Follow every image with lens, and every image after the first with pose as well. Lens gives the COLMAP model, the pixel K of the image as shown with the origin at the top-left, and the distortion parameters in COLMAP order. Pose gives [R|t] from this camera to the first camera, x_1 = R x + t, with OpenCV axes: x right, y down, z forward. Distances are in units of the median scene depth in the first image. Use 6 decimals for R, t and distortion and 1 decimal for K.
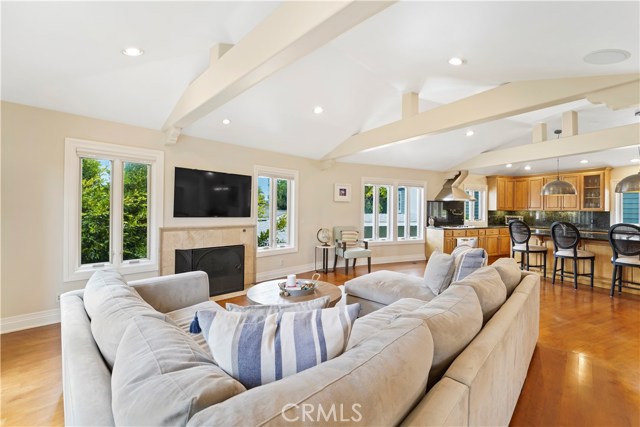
lens RADIAL K [[268.4, 0, 320.9], [0, 268.4, 211.6], [0, 0, 1]] dist [-0.001725, -0.000039]
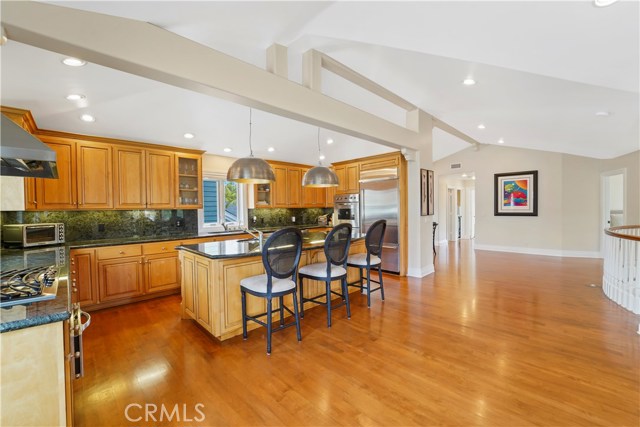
lens RADIAL K [[264.8, 0, 320.0], [0, 264.8, 213.5], [0, 0, 1]] dist [-0.003310, -0.000229]
pose [[-0.383661, -0.017591, 0.923306, 0.271720], [0.015390, 0.999558, 0.025438, -0.003409], [-0.923346, 0.023969, -0.383221, 1.135855]]
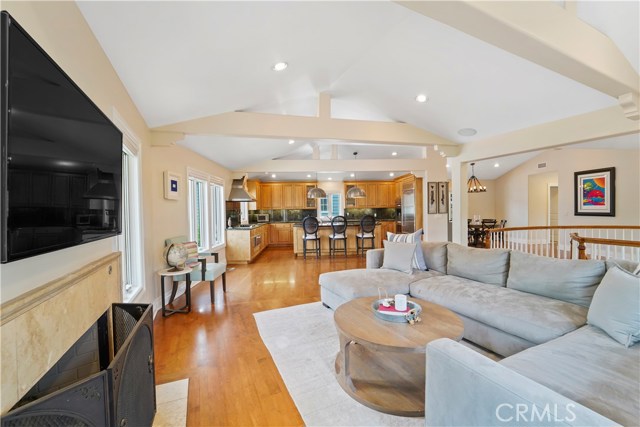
lens RADIAL K [[264.8, 0, 320.0], [0, 264.8, 213.5], [0, 0, 1]] dist [-0.003310, -0.000229]
pose [[0.333760, -0.030240, 0.942173, -0.484954], [0.022959, 0.999450, 0.023945, -0.013850], [-0.942378, 0.013640, 0.334271, 0.532808]]
